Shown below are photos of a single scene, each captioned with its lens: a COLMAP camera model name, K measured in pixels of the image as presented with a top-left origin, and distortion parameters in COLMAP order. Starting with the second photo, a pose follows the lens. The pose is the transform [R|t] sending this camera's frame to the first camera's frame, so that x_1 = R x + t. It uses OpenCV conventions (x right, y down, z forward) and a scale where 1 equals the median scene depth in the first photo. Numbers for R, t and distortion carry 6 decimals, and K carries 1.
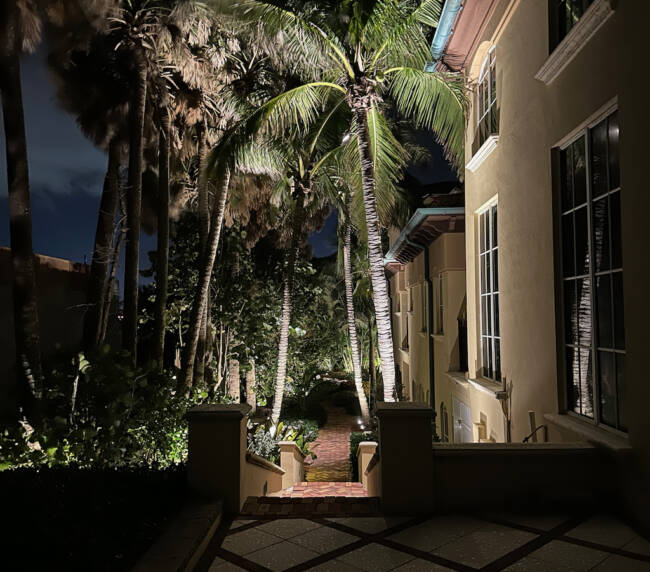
lens RADIAL K [[519.1, 0, 325.0], [0, 519.1, 286.0], [0, 0, 1]] dist [0.066985, -0.076885]
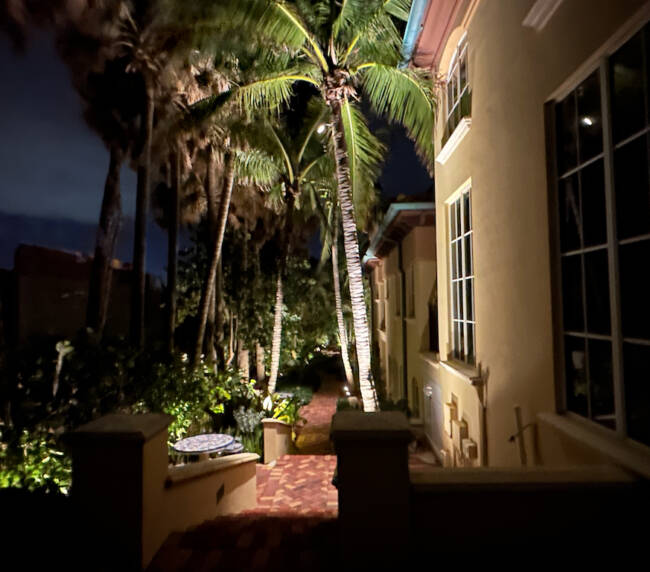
lens RADIAL K [[367.0, 0, 325.0], [0, 367.0, 286.0], [0, 0, 1]] dist [-0.043465, 0.032647]
pose [[0.999945, -0.006327, -0.008399, 0.049748], [0.006411, 0.999929, 0.010014, 0.018172], [0.008335, -0.010068, 0.999915, 0.262530]]
